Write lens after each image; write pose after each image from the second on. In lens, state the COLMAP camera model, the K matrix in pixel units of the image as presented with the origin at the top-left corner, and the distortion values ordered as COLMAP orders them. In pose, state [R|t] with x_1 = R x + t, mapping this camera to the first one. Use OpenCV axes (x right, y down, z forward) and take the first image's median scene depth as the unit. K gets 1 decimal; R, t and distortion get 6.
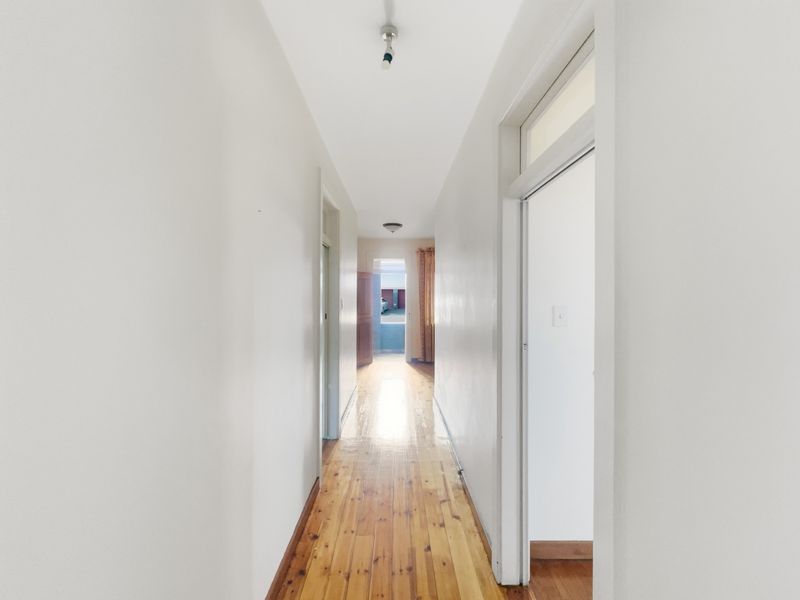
lens RADIAL K [[320.4, 0, 395.6], [0, 320.4, 296.7], [0, 0, 1]] dist [-0.000015, 0.000242]
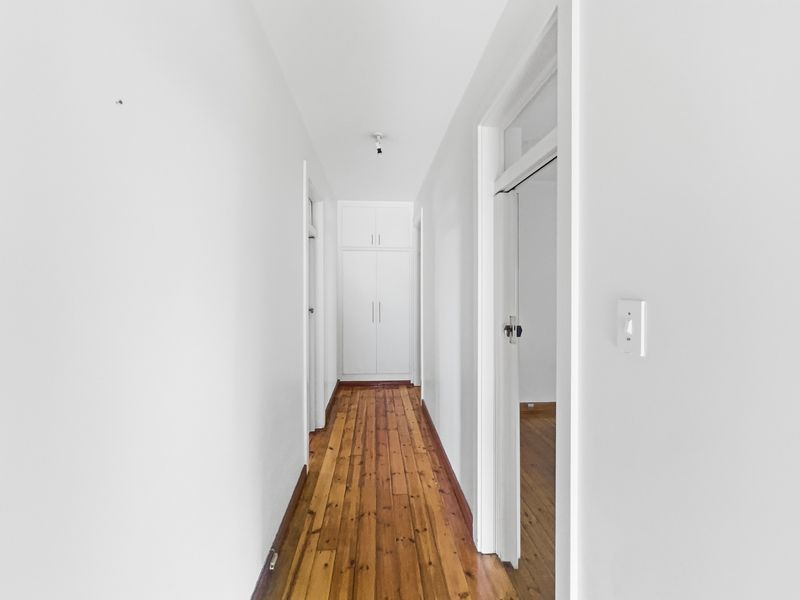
lens RADIAL K [[320.4, 0, 395.6], [0, 320.4, 296.7], [0, 0, 1]] dist [-0.000015, 0.000242]
pose [[-0.998184, -0.003212, -0.060159, -0.007077], [-0.004054, 0.999895, 0.013878, 0.016886], [0.060108, 0.014096, -0.998092, 2.160504]]
